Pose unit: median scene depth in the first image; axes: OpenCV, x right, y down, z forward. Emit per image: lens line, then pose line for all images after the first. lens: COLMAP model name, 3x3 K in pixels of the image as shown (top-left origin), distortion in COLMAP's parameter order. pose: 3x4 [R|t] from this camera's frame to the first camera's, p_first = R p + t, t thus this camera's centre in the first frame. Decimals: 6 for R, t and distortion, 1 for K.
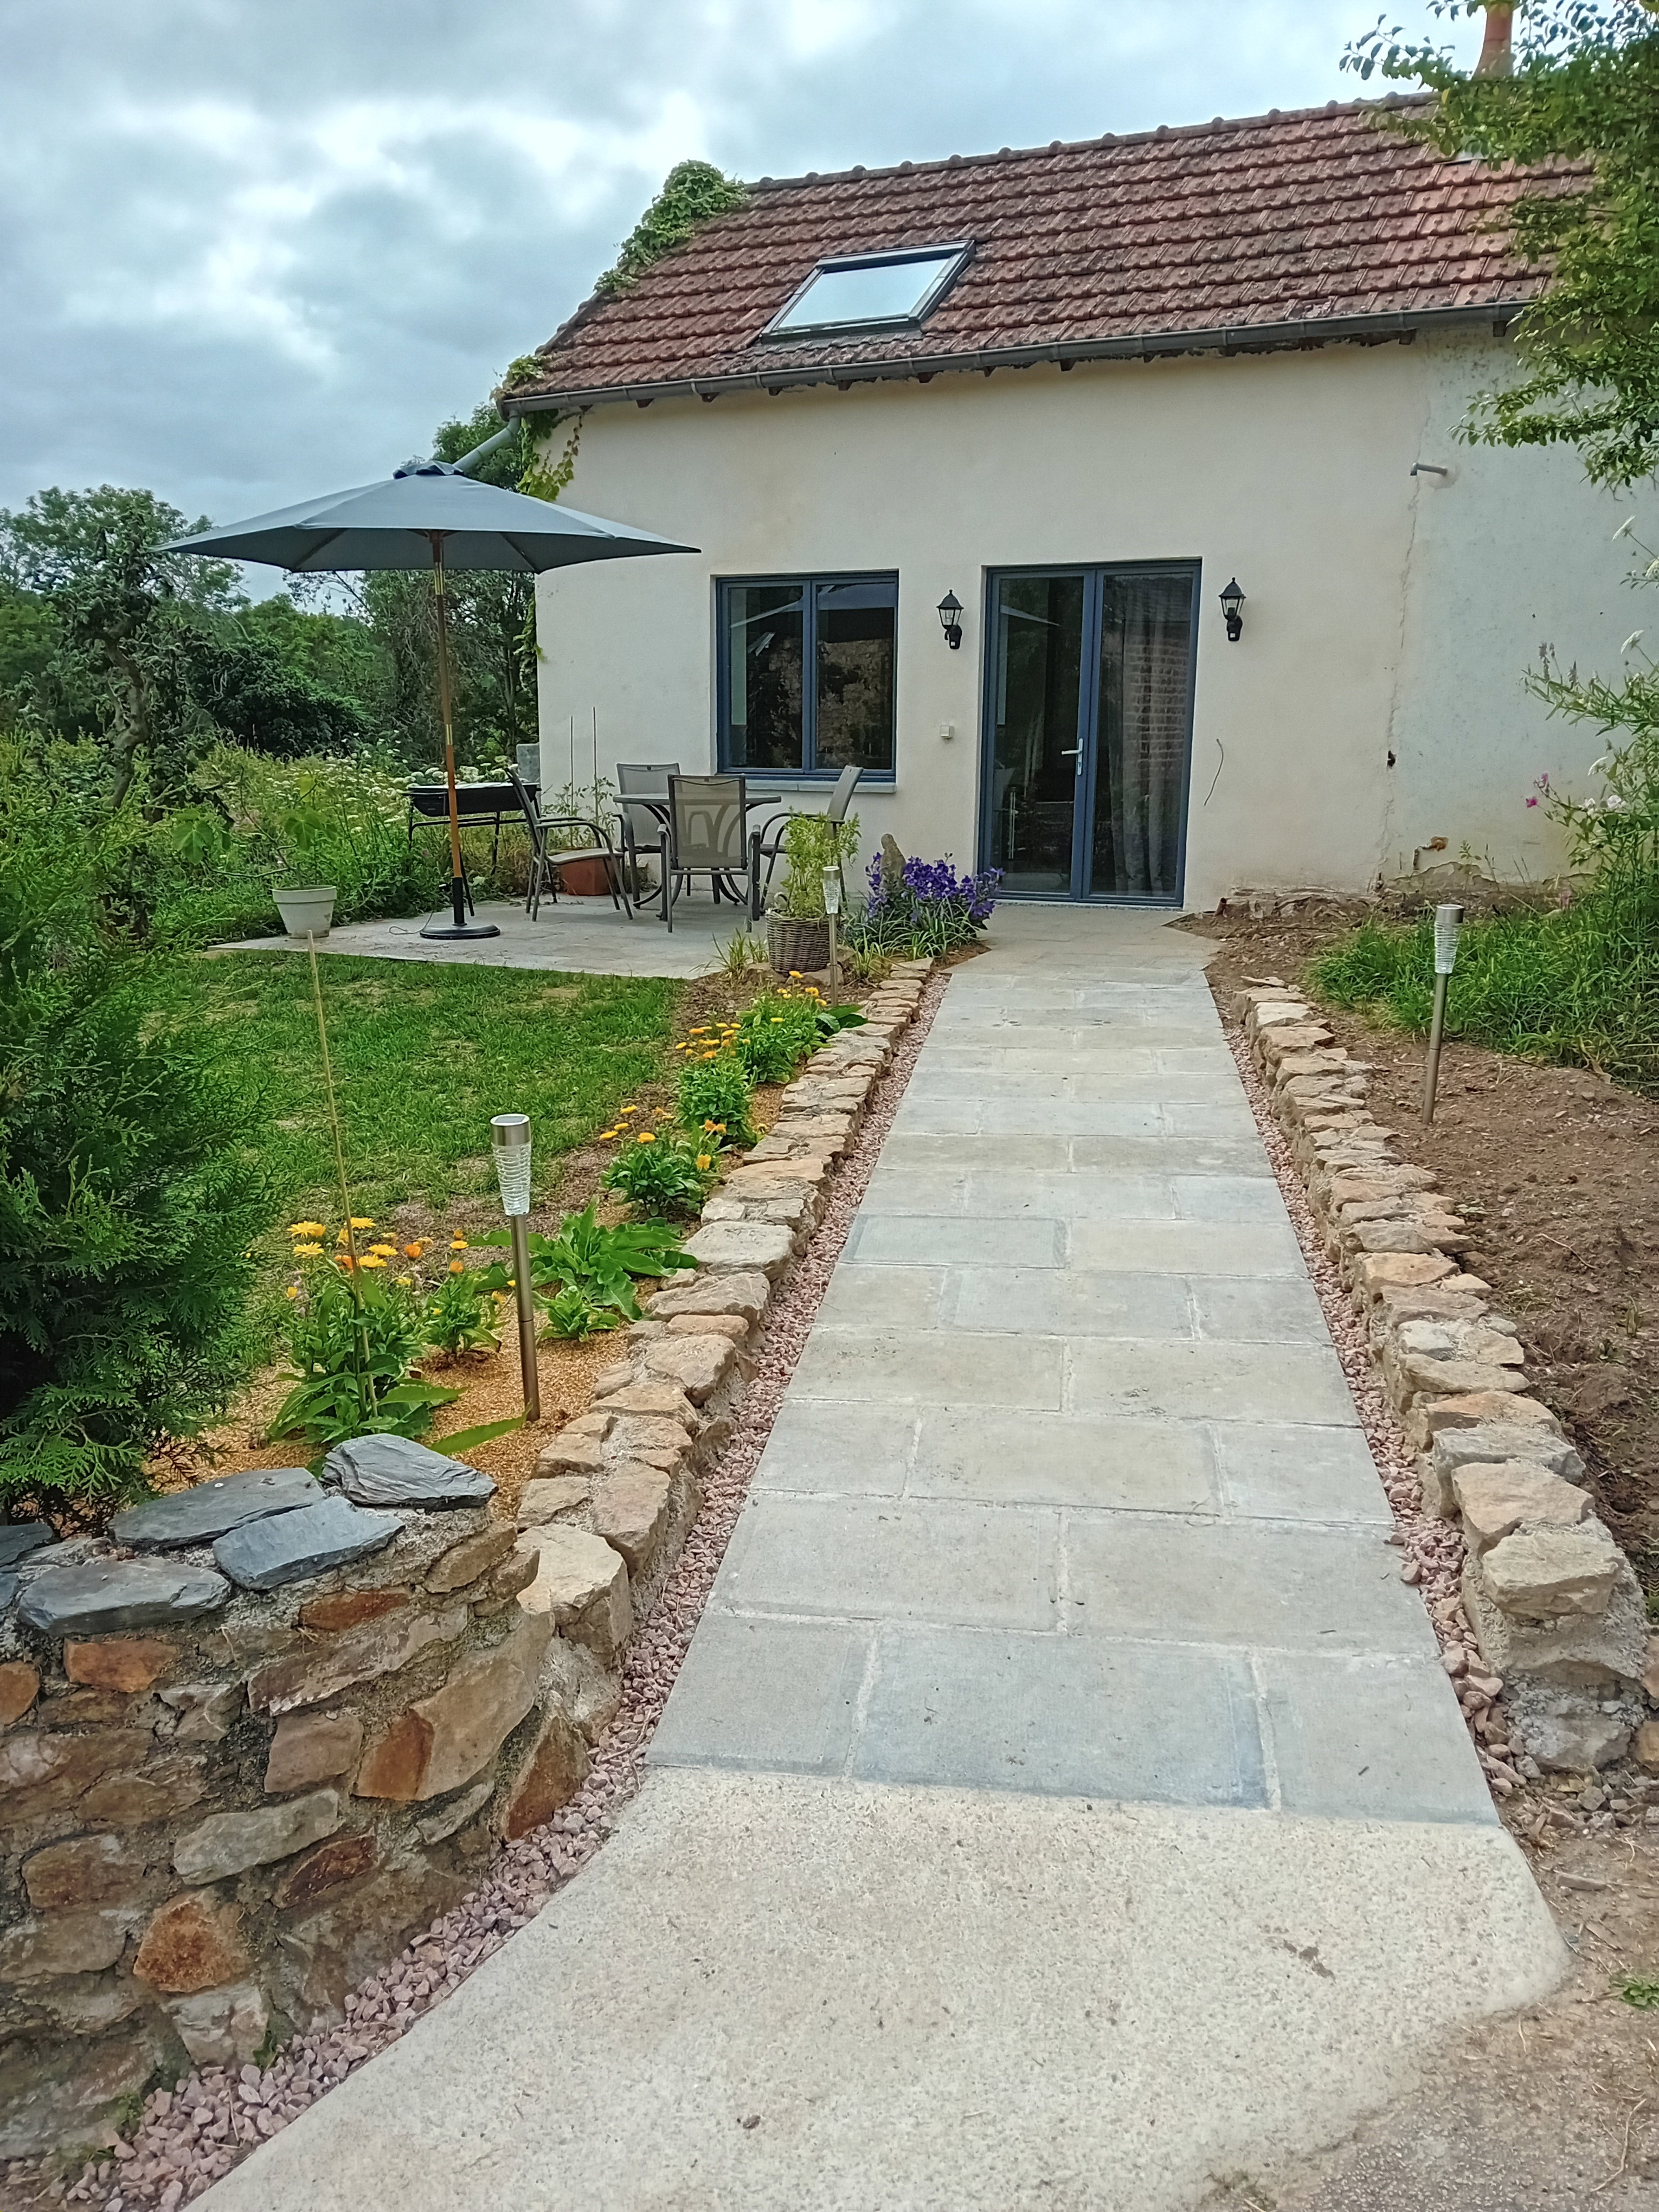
lens RADIAL K [[1716.6, 0, 829.7], [0, 1716.6, 1097.0], [0, 0, 1]] dist [-0.003529, -0.037677]
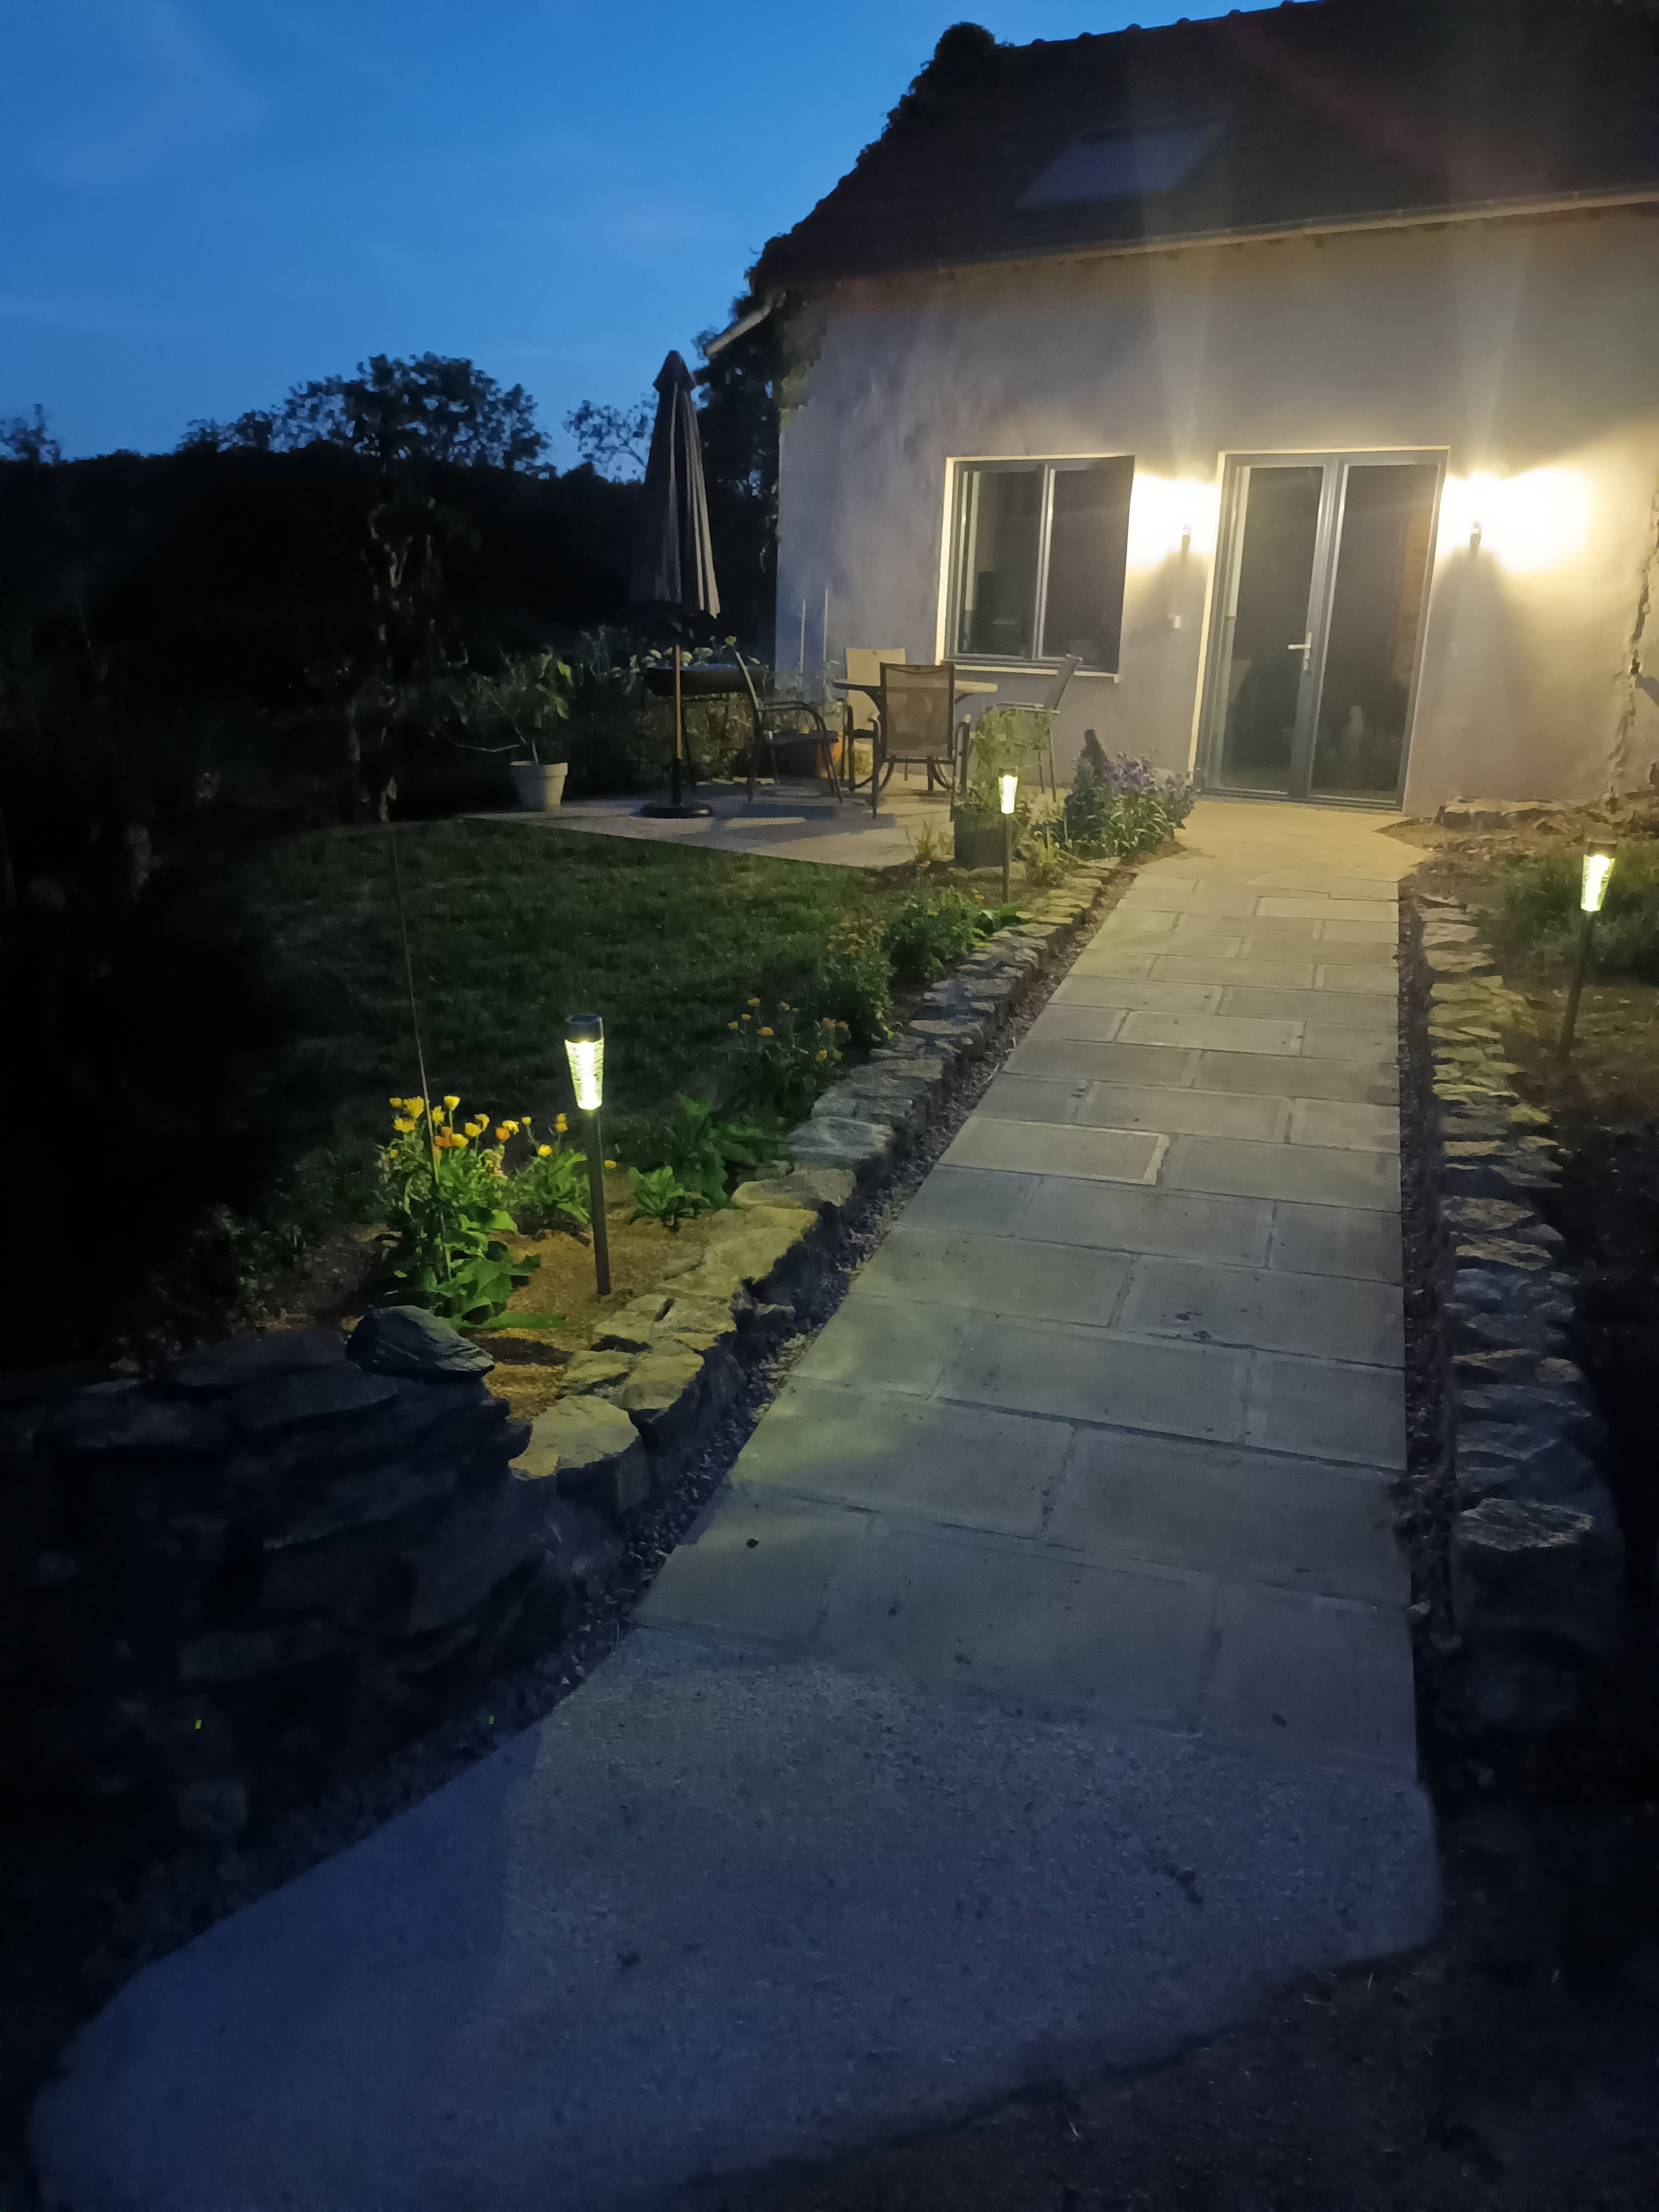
lens RADIAL K [[1658.4, 0, 828.3], [0, 1658.4, 1107.9], [0, 0, 1]] dist [0.001727, -0.009358]
pose [[0.986453, 0.066779, -0.149835, 0.116241], [-0.053881, 0.994613, 0.088555, -0.029109], [0.154941, -0.079282, 0.984737, 0.001901]]
